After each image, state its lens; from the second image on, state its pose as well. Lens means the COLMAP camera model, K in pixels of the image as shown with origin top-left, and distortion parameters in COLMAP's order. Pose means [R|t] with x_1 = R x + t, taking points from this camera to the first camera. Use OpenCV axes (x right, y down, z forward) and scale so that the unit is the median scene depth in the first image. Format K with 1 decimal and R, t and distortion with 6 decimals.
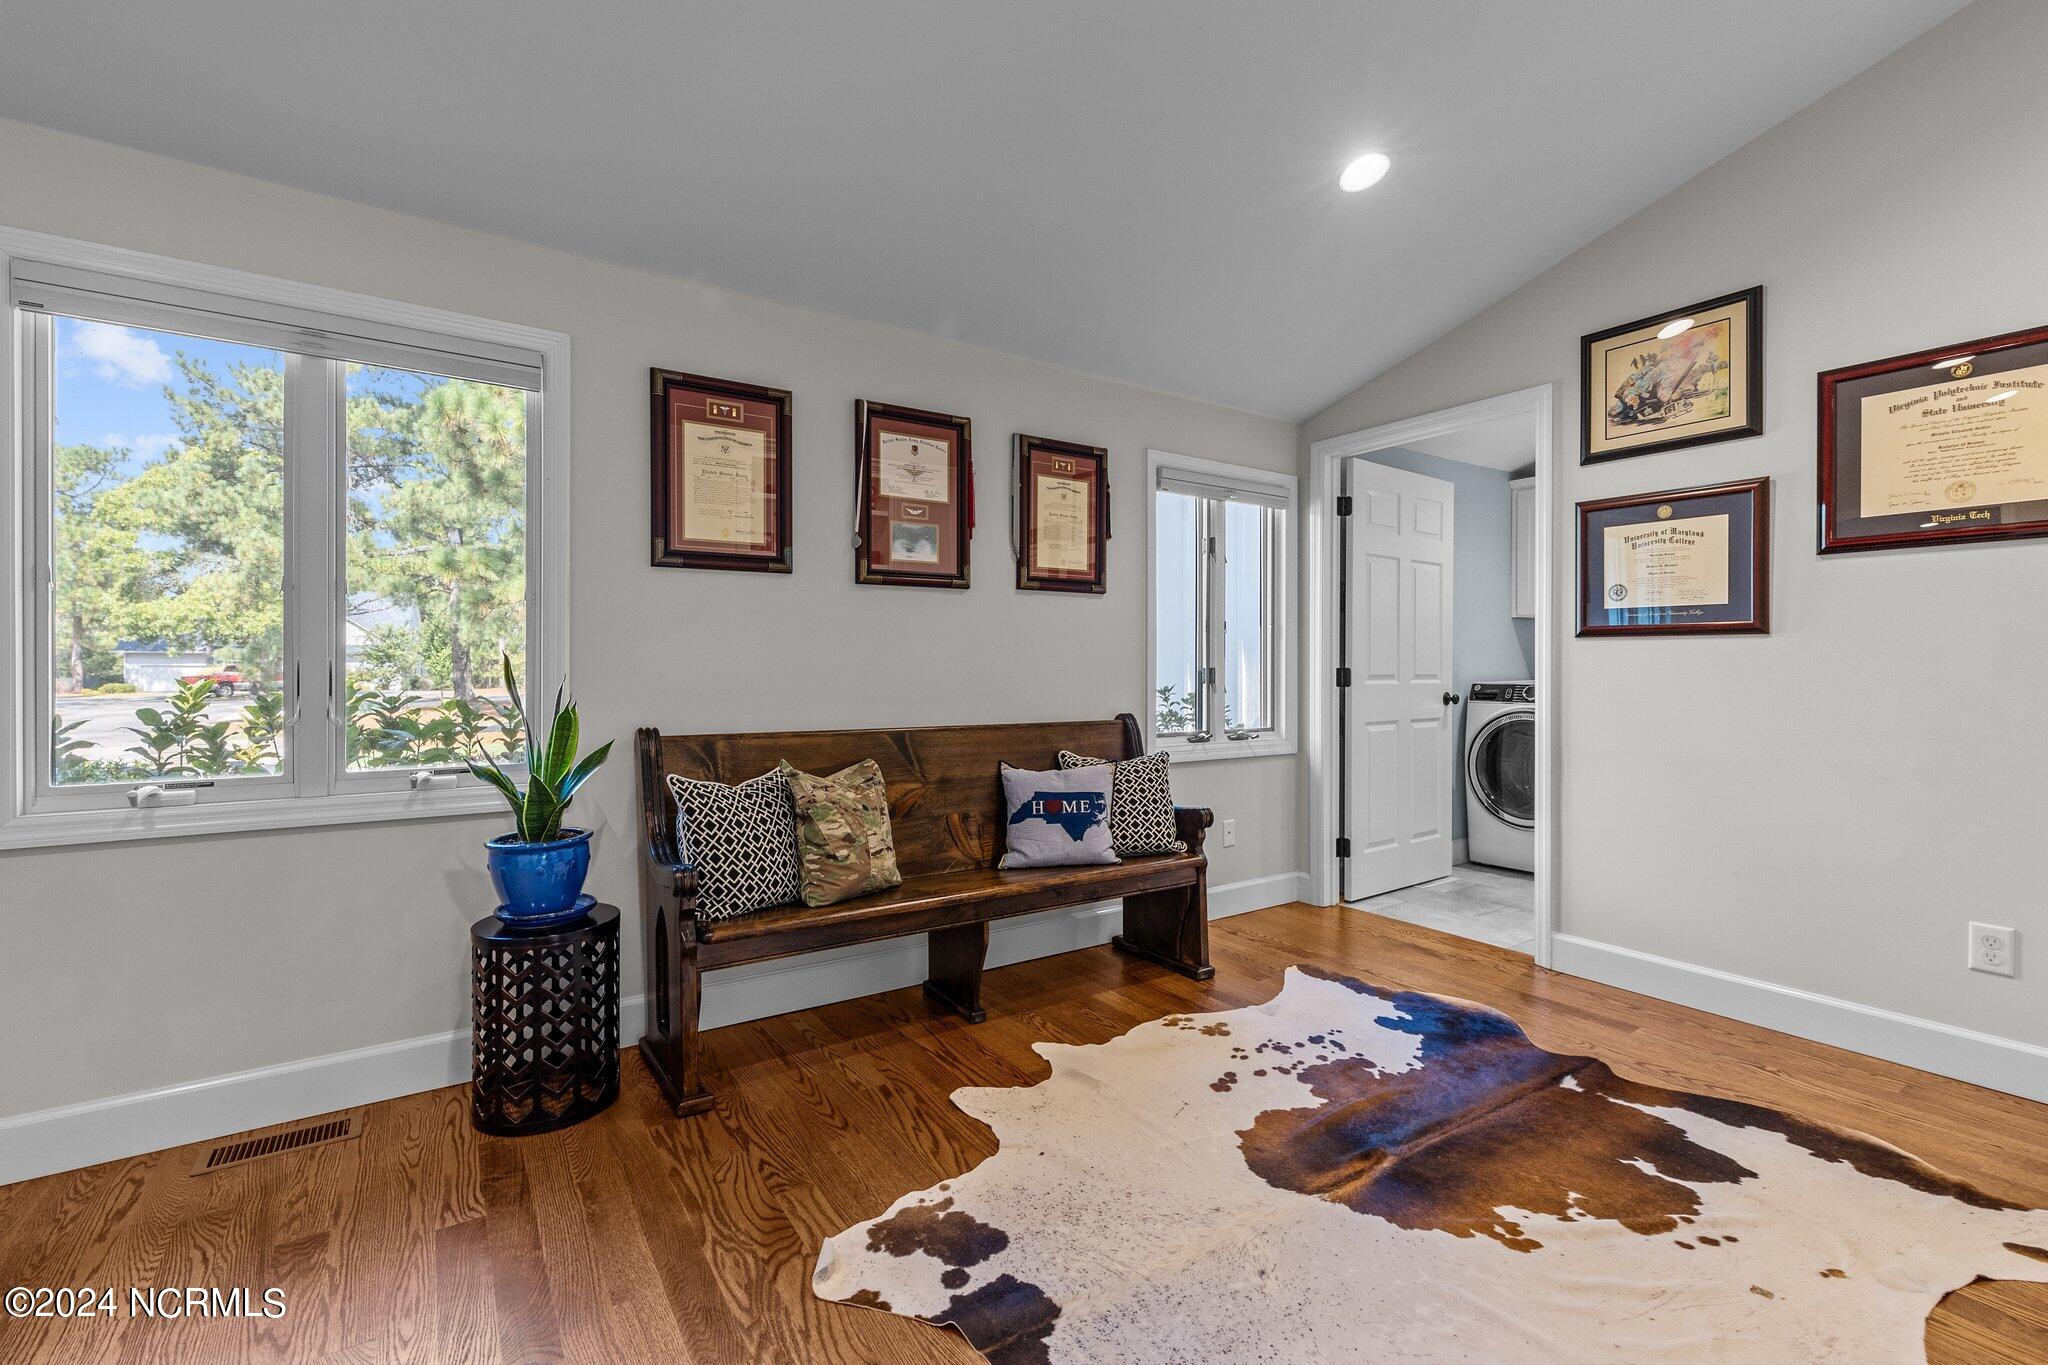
lens RADIAL K [[888.9, 0, 1015.8], [0, 888.9, 665.5], [0, 0, 1]] dist [0.002207, -0.000144]
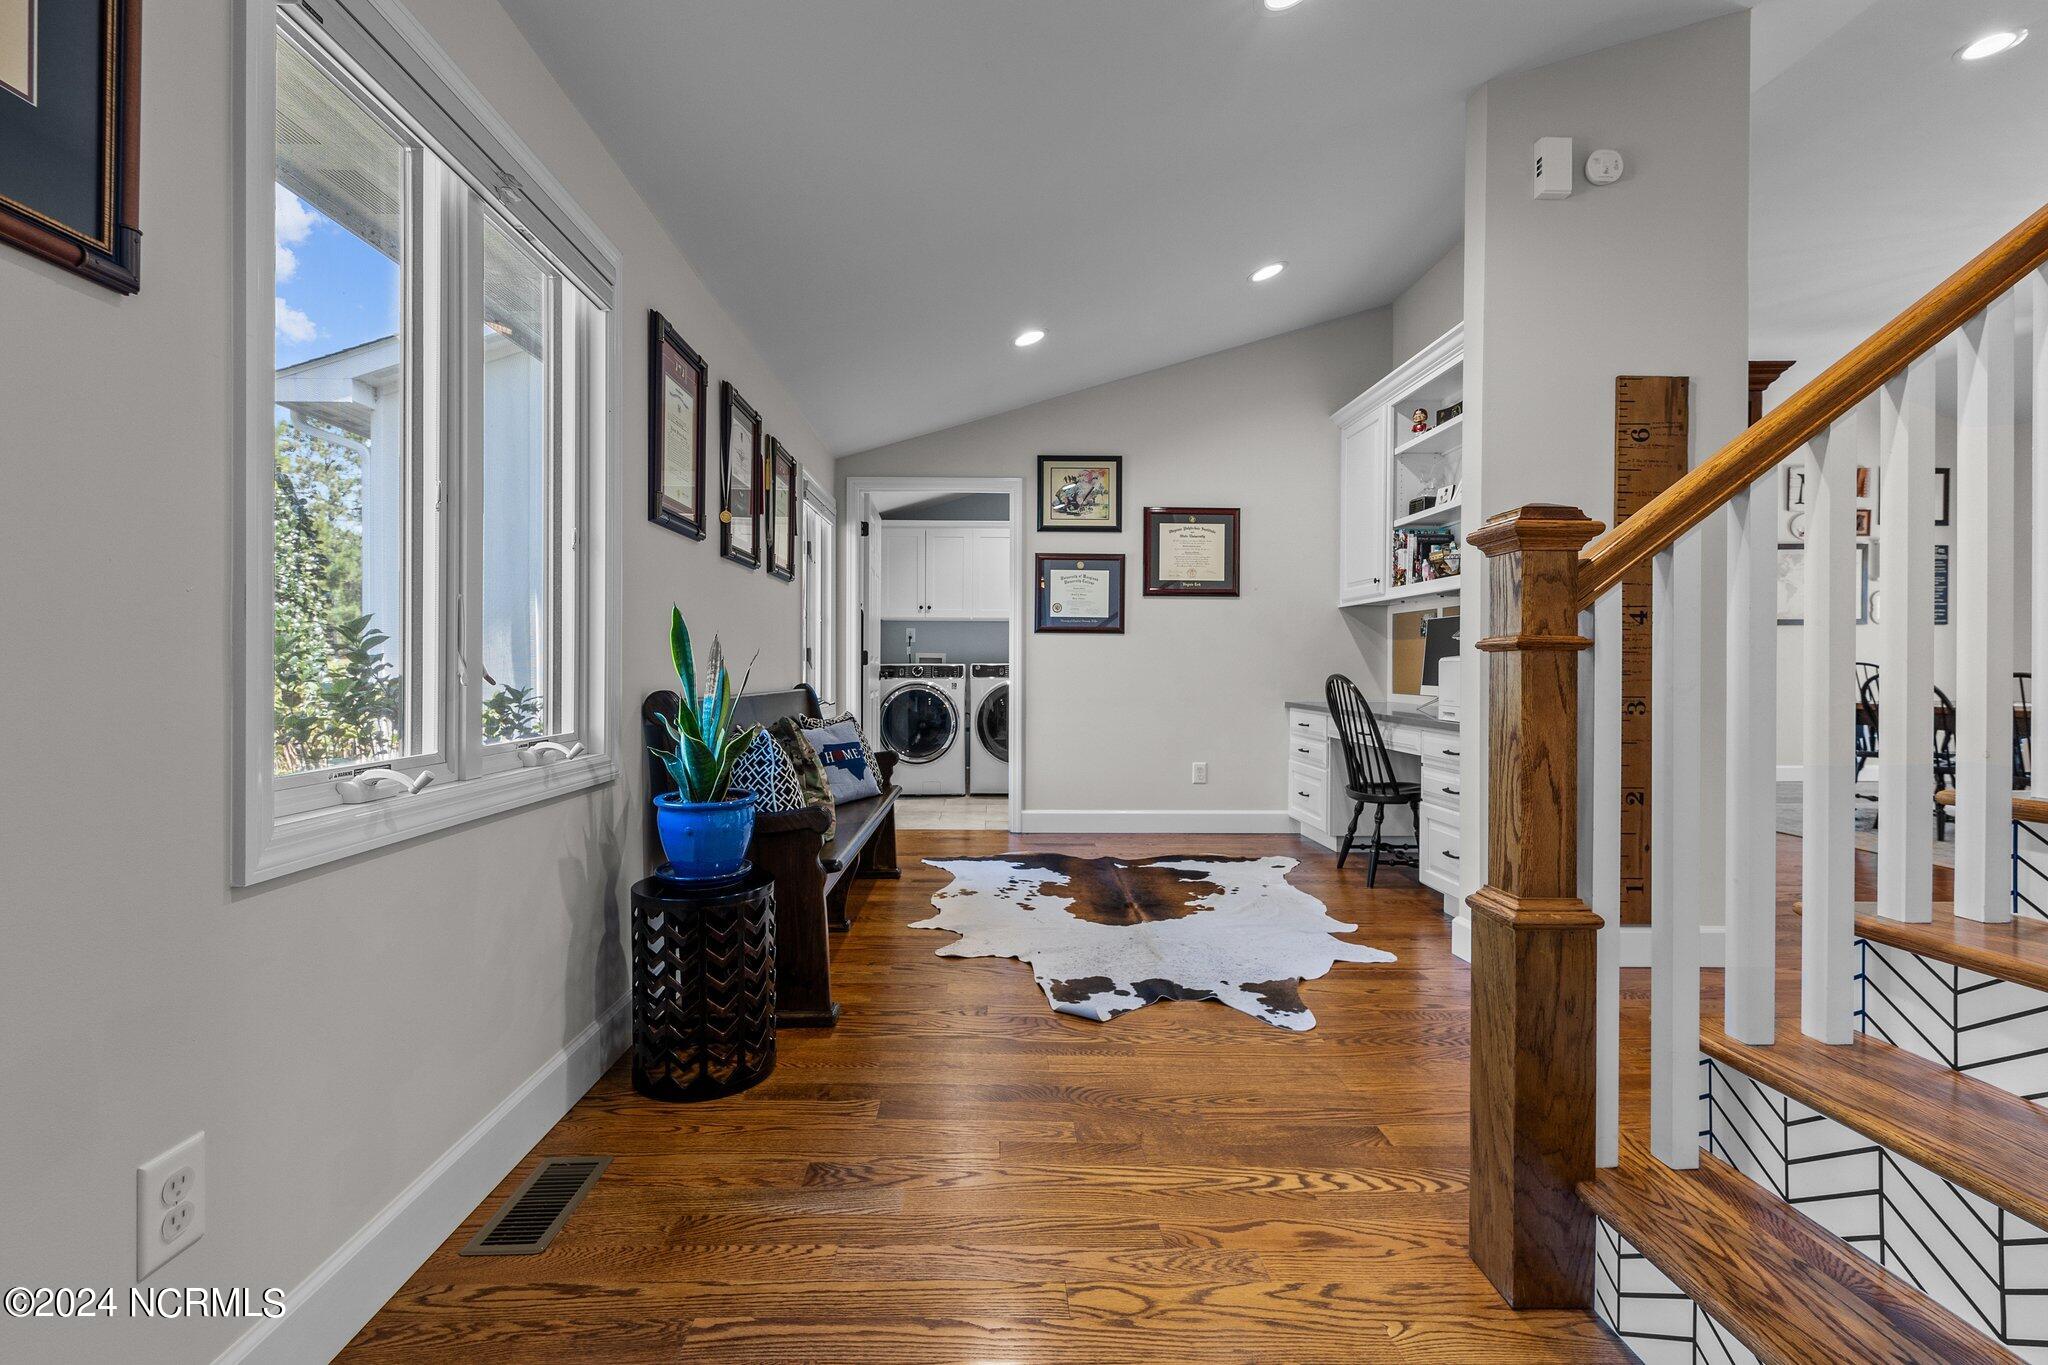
lens RADIAL K [[888.9, 0, 1006.6], [0, 888.9, 668.7], [0, 0, 1]] dist [0.002207, -0.000144]
pose [[0.534009, 0.000847, 0.845478, -1.098529], [-0.003623, 0.999993, 0.001287, 0.046646], [-0.845471, -0.003750, 0.534008, 0.190713]]
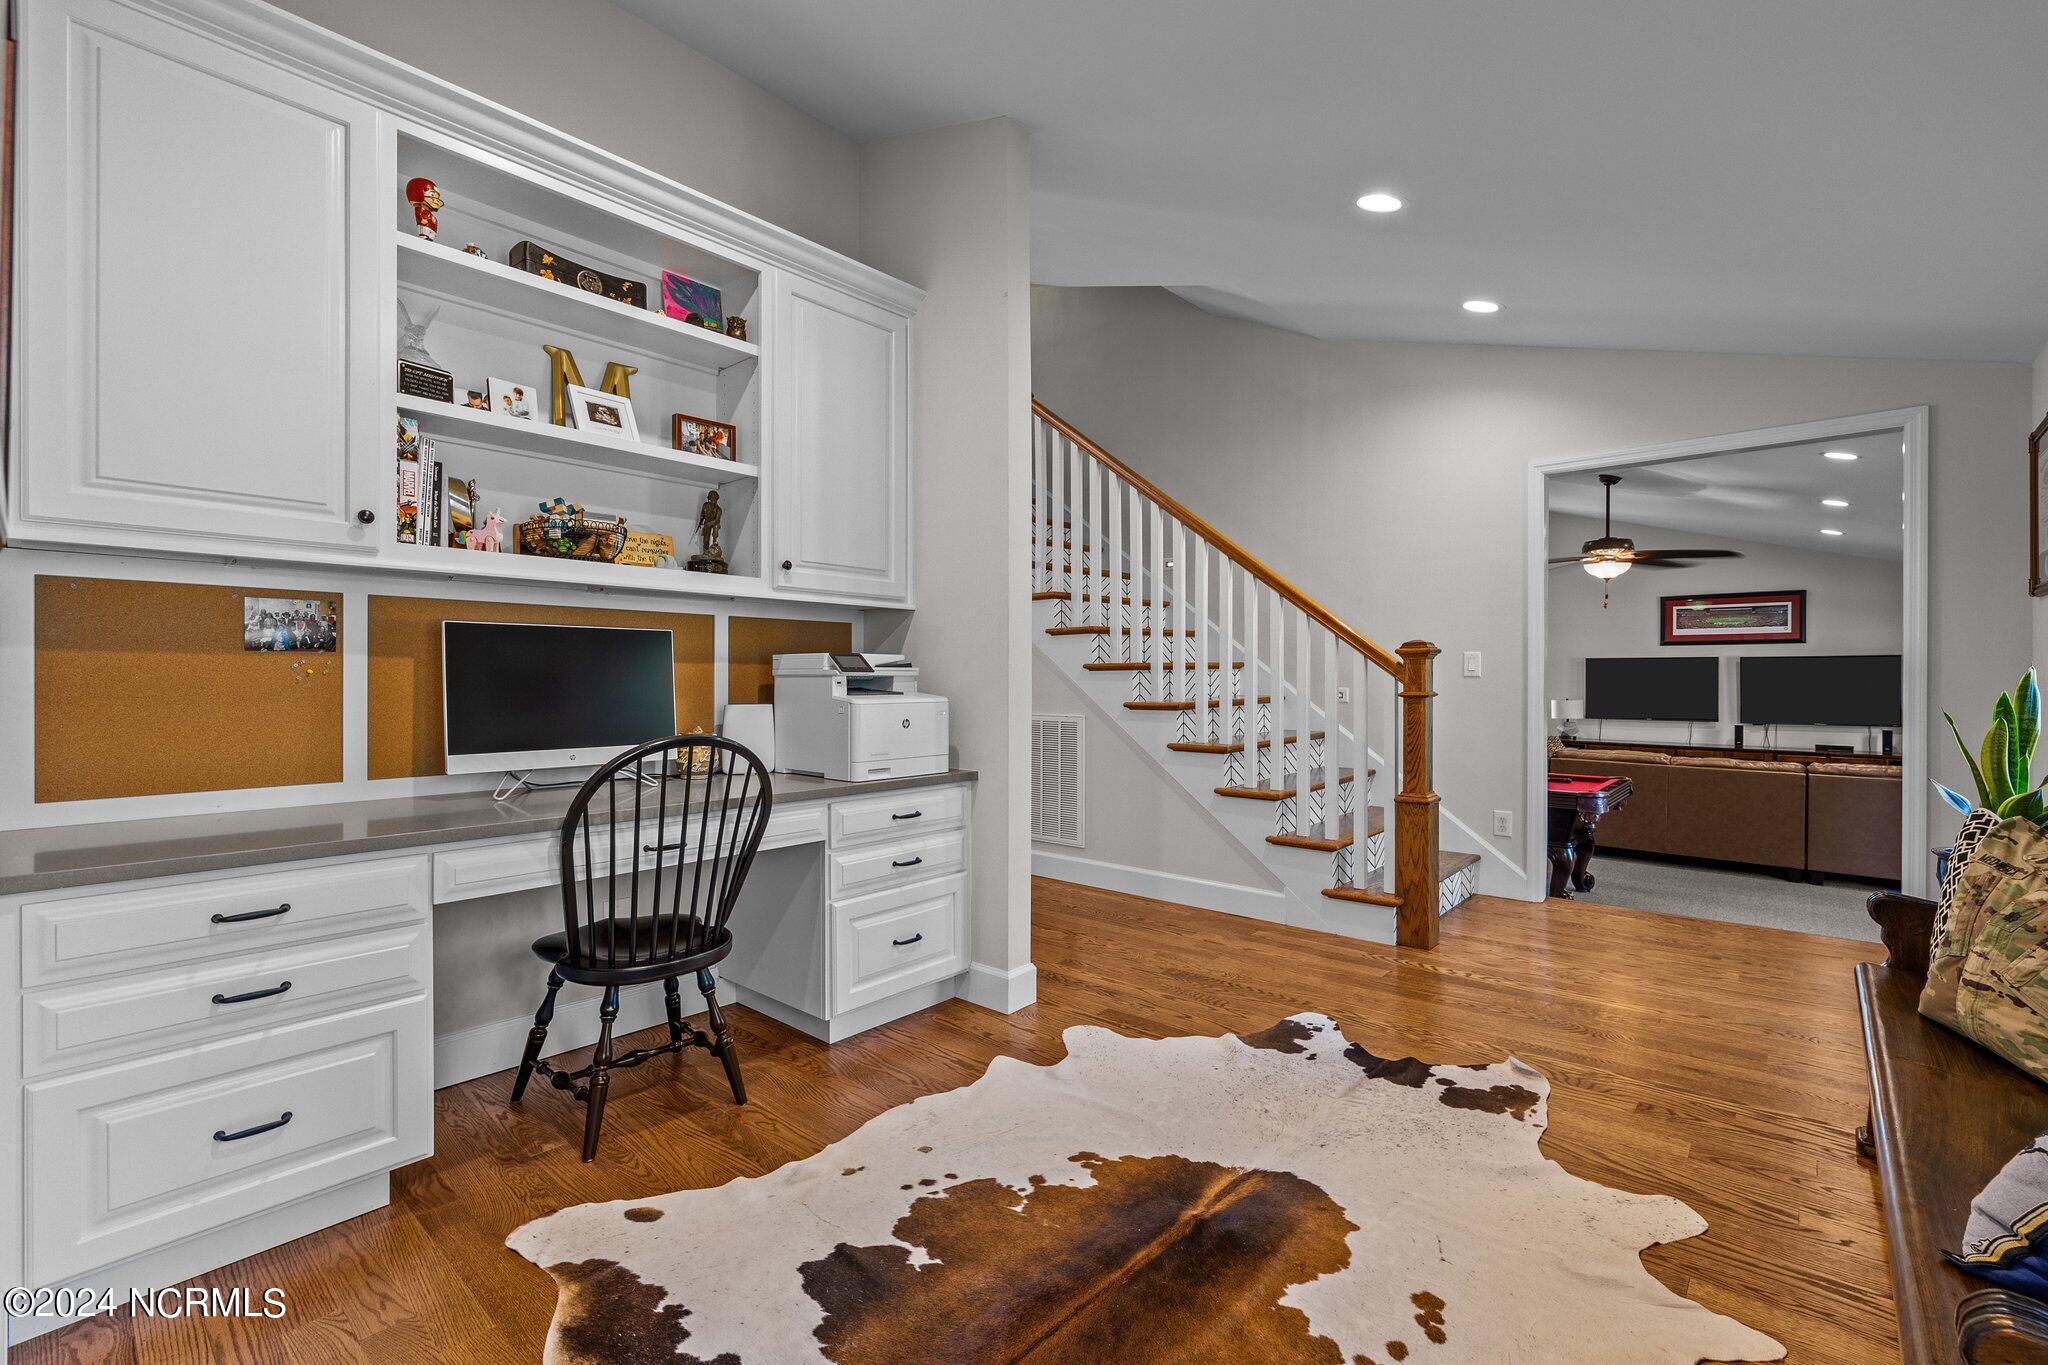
lens RADIAL K [[888.9, 0, 1015.9], [0, 888.9, 675.0], [0, 0, 1]] dist [0.002207, -0.000144]
pose [[-0.968275, 0.001385, -0.249883, 0.690758], [0.000093, 0.999987, 0.005182, -0.008945], [0.249887, 0.004994, -0.968262, 1.545660]]
